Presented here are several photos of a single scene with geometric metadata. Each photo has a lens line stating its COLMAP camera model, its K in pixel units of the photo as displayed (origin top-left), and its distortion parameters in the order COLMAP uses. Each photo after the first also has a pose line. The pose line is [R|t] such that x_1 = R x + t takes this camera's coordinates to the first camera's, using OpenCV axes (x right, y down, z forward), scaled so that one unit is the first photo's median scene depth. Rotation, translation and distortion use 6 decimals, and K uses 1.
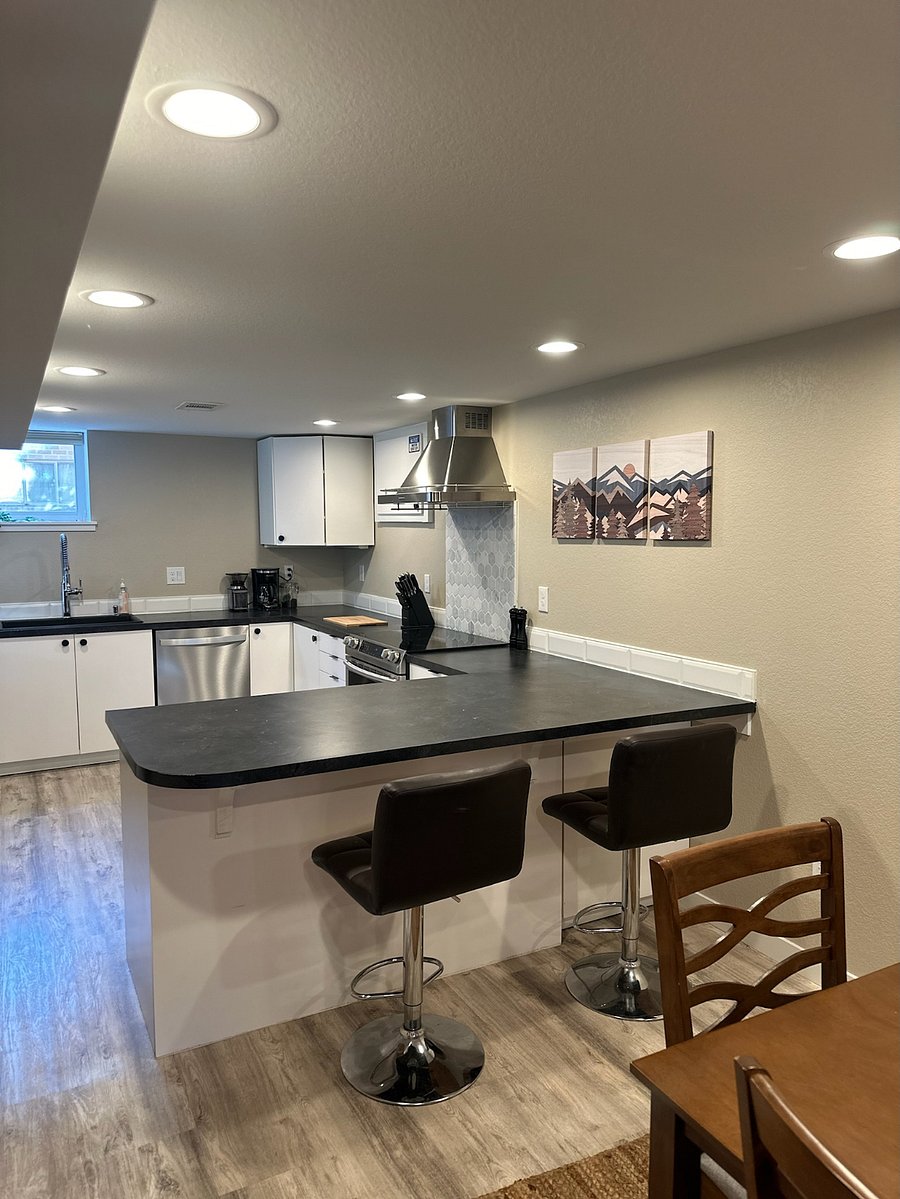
lens RADIAL K [[832.9, 0, 431.2], [0, 832.9, 598.8], [0, 0, 1]] dist [0.061942, -0.013308]
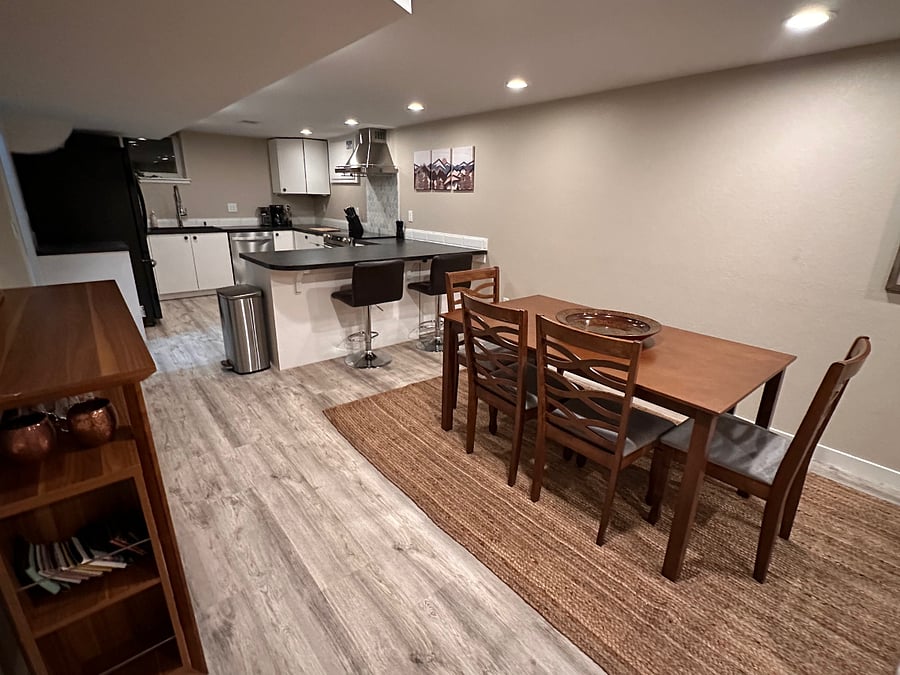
lens RADIAL K [[430.6, 0, 450.1], [0, 430.6, 331.8], [0, 0, 1]] dist [-0.012697, 0.000145]
pose [[0.972746, -0.045910, 0.227281, -0.052451], [-0.005000, 0.975821, 0.218513, 0.054462], [-0.231818, -0.213694, 0.948997, -0.280667]]
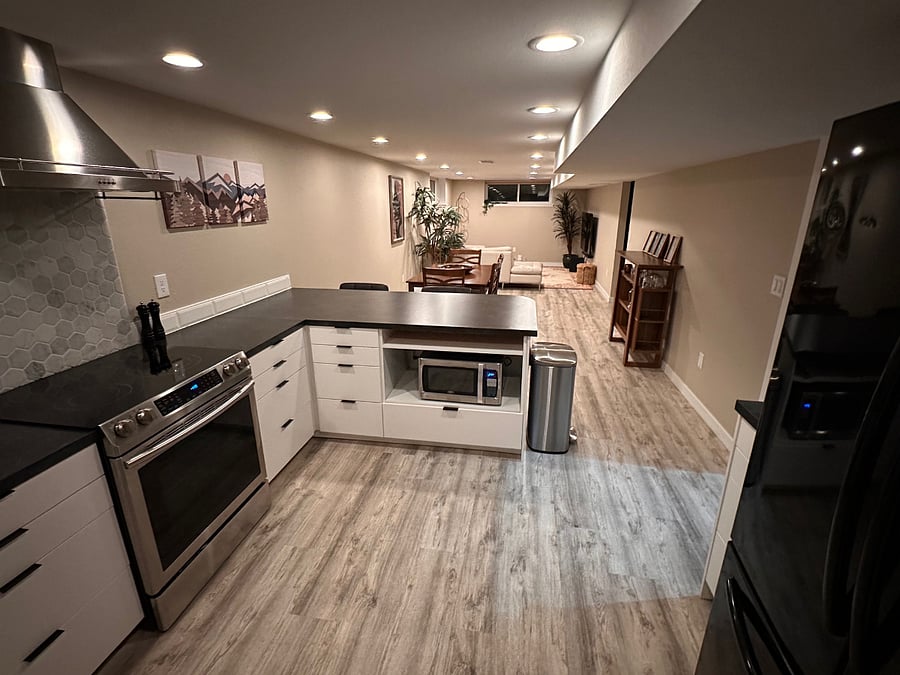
lens RADIAL K [[430.6, 0, 446.9], [0, 430.6, 338.1], [0, 0, 1]] dist [-0.012697, 0.000145]
pose [[-0.798154, -0.177392, 0.575744, -0.512908], [0.057092, 0.929095, 0.365408, -0.122062], [-0.599742, 0.324522, -0.731434, 1.213216]]
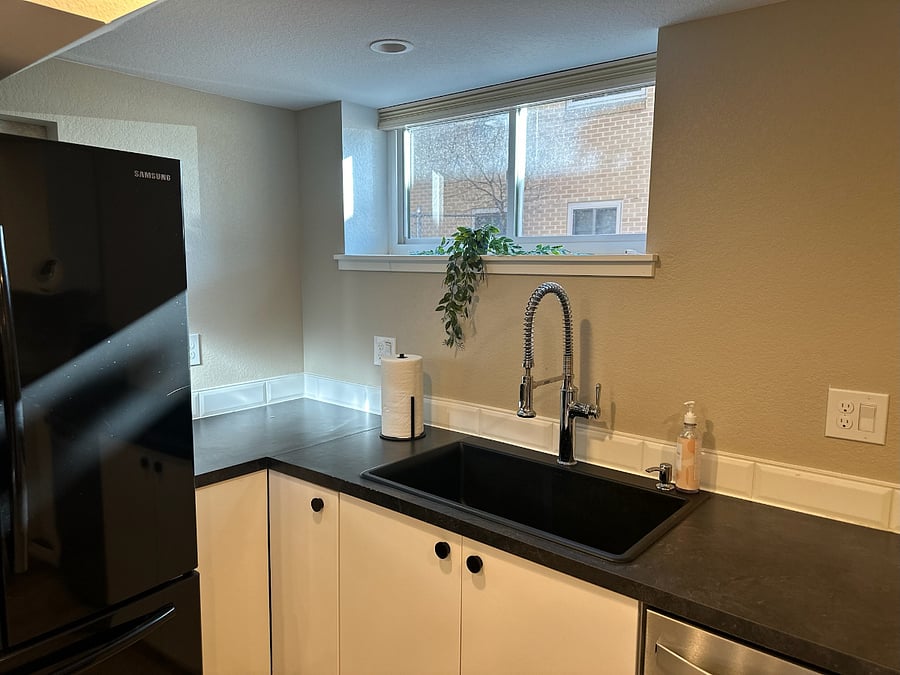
lens RADIAL K [[625.2, 0, 451.8], [0, 625.2, 336.4], [0, 0, 1]] dist [0.061942, -0.013308]
pose [[0.401903, 0.113575, -0.908612, -0.204789], [-0.093529, 0.992180, 0.082650, -0.092163], [0.910893, 0.051764, 0.409382, 1.068349]]
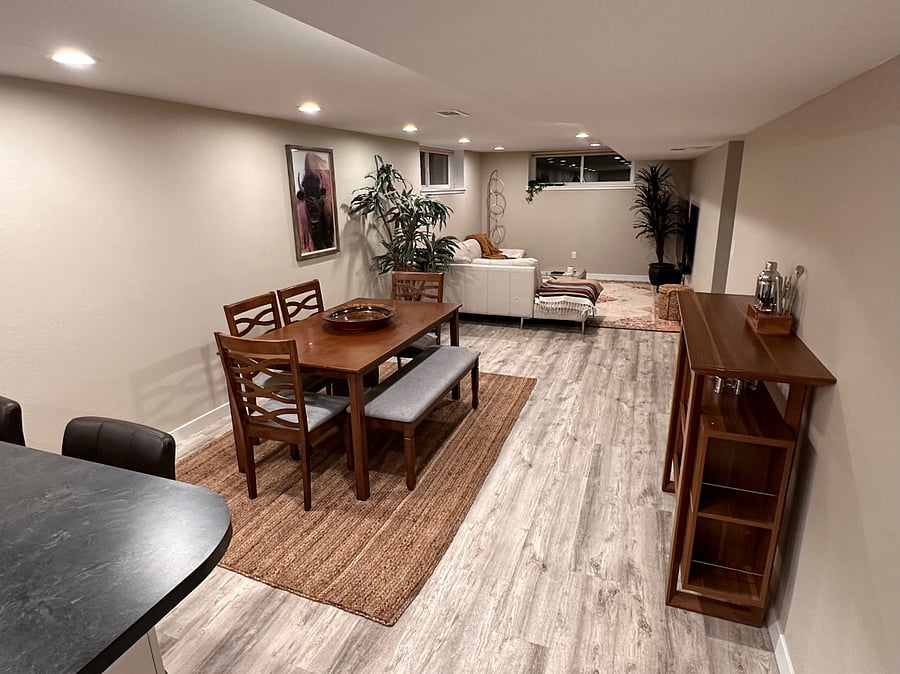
lens RADIAL K [[516.1, 0, 453.6], [0, 516.1, 332.7], [0, 0, 1]] dist [-0.000290, 0.000018]
pose [[-0.682092, -0.186087, 0.707193, -0.426884], [0.086517, 0.939752, 0.330728, -0.072159], [-0.726130, 0.286771, -0.624898, 0.580436]]
